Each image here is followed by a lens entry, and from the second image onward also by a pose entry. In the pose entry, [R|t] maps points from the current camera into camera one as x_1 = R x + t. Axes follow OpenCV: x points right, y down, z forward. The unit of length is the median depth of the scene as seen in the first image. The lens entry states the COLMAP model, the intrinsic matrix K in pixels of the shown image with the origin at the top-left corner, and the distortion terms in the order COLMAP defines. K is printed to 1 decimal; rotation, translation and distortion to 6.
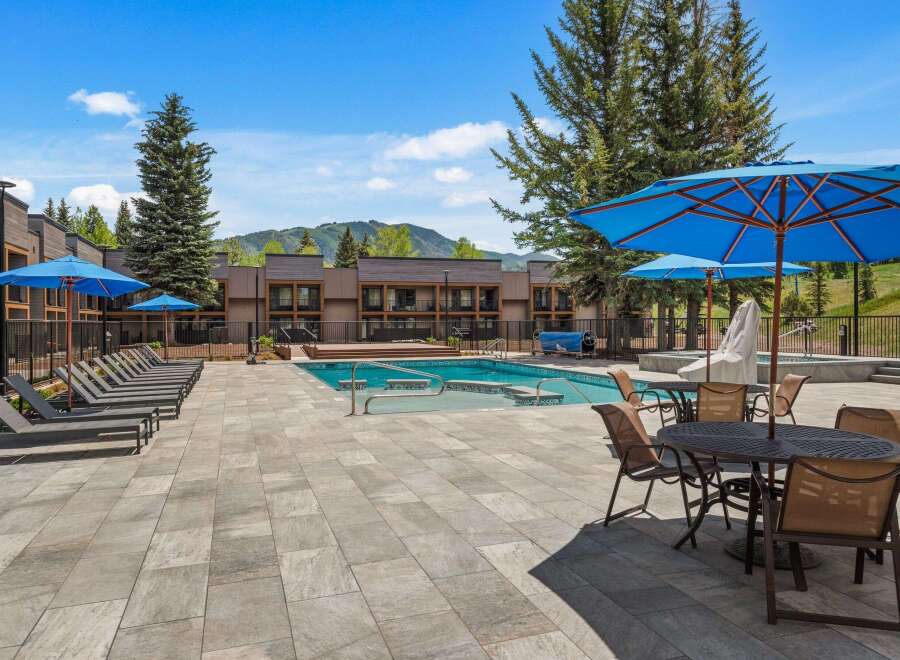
lens RADIAL K [[658.9, 0, 450.0], [0, 658.9, 330.0], [0, 0, 1]] dist [0.001250, 0.000158]
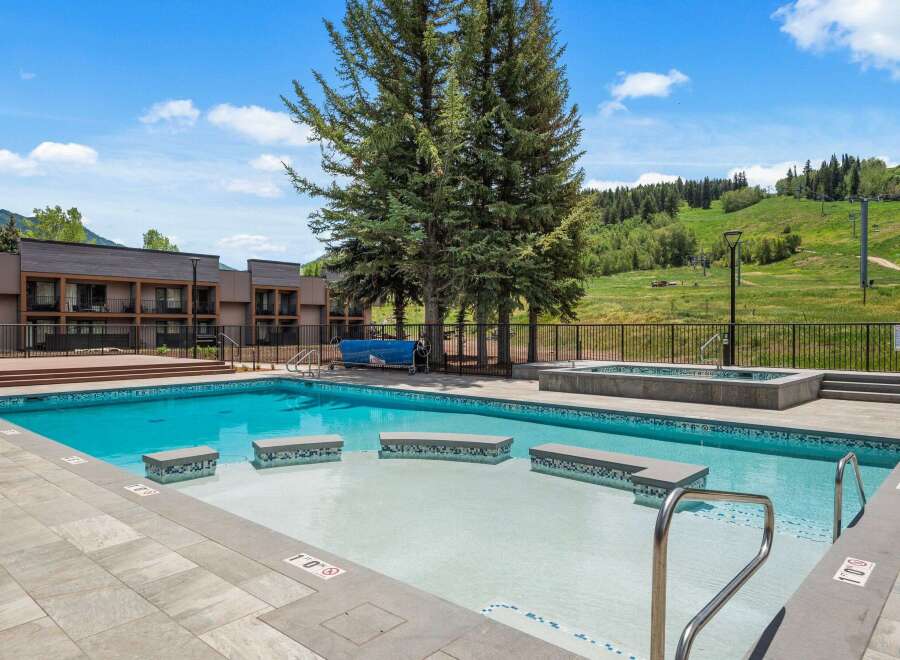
lens RADIAL K [[603.9, 0, 450.0], [0, 603.9, 330.0], [0, 0, 1]] dist [0.006113, -0.003089]
pose [[0.867905, 0.004614, 0.496710, -0.063899], [-0.000687, 0.999967, -0.008087, -0.001870], [-0.496731, 0.006677, 0.867879, 0.175968]]
